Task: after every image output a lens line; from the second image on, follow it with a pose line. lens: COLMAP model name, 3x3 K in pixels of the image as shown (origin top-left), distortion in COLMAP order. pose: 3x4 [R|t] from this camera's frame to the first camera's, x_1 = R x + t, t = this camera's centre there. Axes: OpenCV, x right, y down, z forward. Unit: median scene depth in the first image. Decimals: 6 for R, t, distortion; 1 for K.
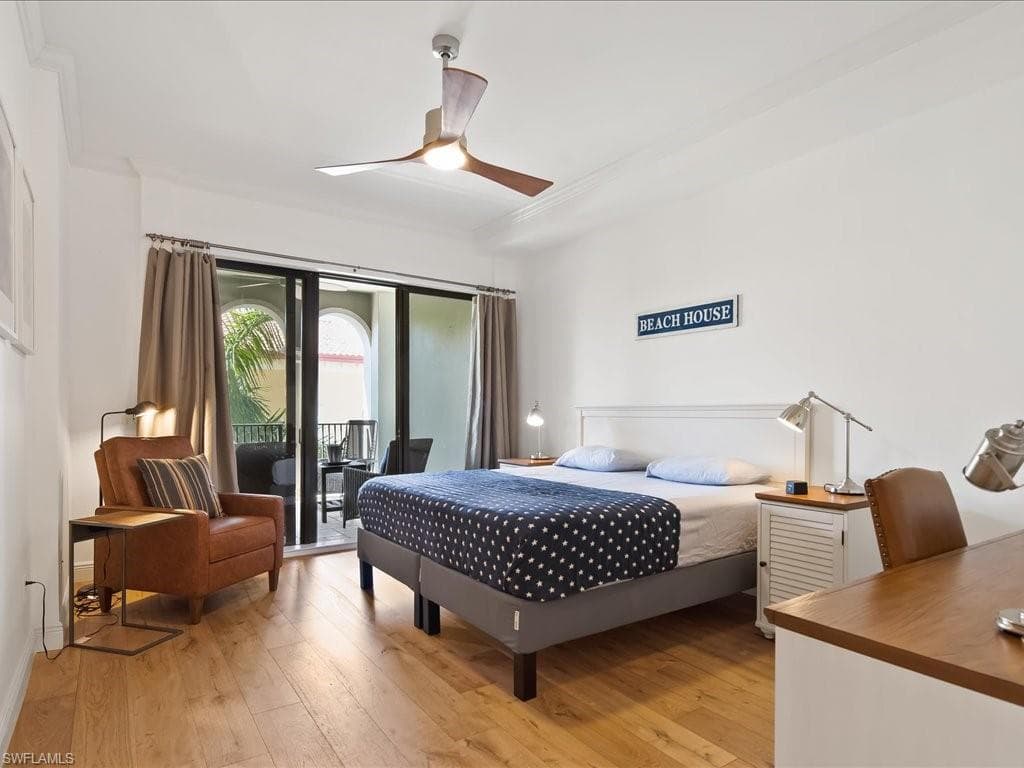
lens RADIAL K [[589.8, 0, 510.4], [0, 589.8, 416.2], [0, 0, 1]] dist [-0.002180, -0.000621]
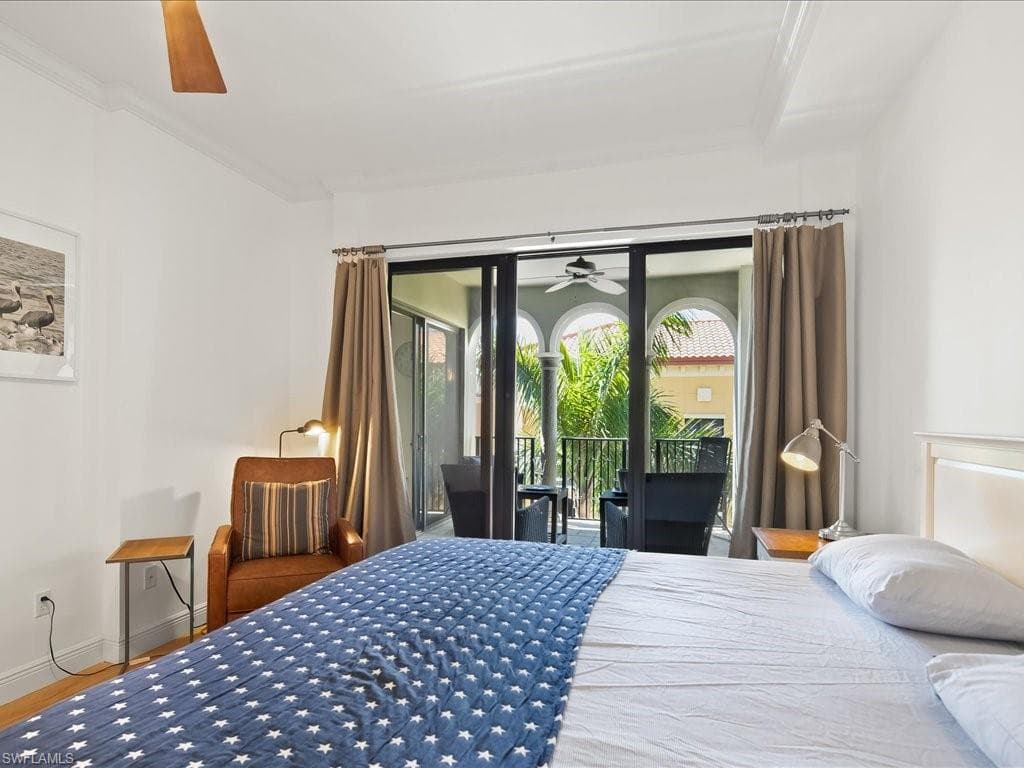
lens RADIAL K [[589.8, 0, 510.4], [0, 589.8, 416.2], [0, 0, 1]] dist [-0.002180, -0.000621]
pose [[0.602895, 0.000205, -0.797821, 0.292147], [-0.014612, 0.999835, -0.010785, -0.019999], [0.797687, 0.018160, 0.602799, 0.530402]]
